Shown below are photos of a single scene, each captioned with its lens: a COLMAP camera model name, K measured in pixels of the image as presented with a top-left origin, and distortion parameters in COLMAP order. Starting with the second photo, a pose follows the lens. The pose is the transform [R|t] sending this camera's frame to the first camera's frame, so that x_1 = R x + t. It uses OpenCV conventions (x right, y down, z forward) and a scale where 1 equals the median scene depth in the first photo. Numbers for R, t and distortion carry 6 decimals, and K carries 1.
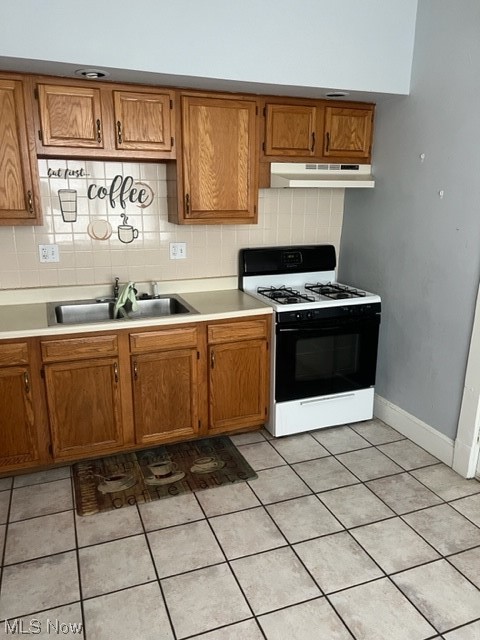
lens RADIAL K [[480.7, 0, 226.4], [0, 480.7, 320.2], [0, 0, 1]] dist [0.084353, -0.099446]
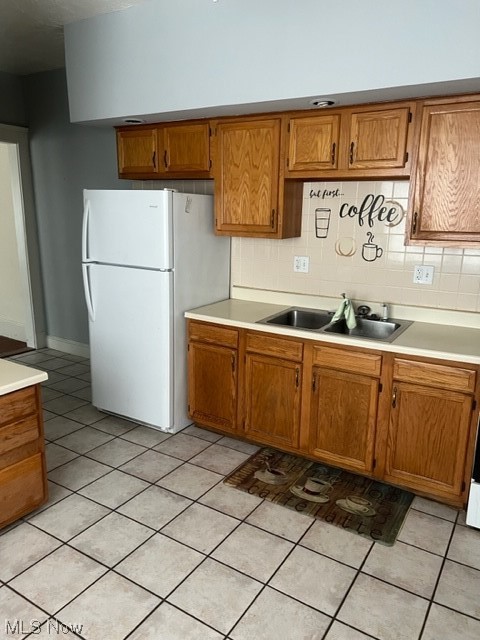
lens RADIAL K [[476.9, 0, 240.0], [0, 476.9, 320.0], [0, 0, 1]] dist [0.087903, -0.101569]
pose [[0.611240, 0.184199, -0.769712, 0.474491], [-0.215577, 0.974515, 0.062018, -0.053024], [0.761520, 0.128024, 0.635372, 0.212483]]
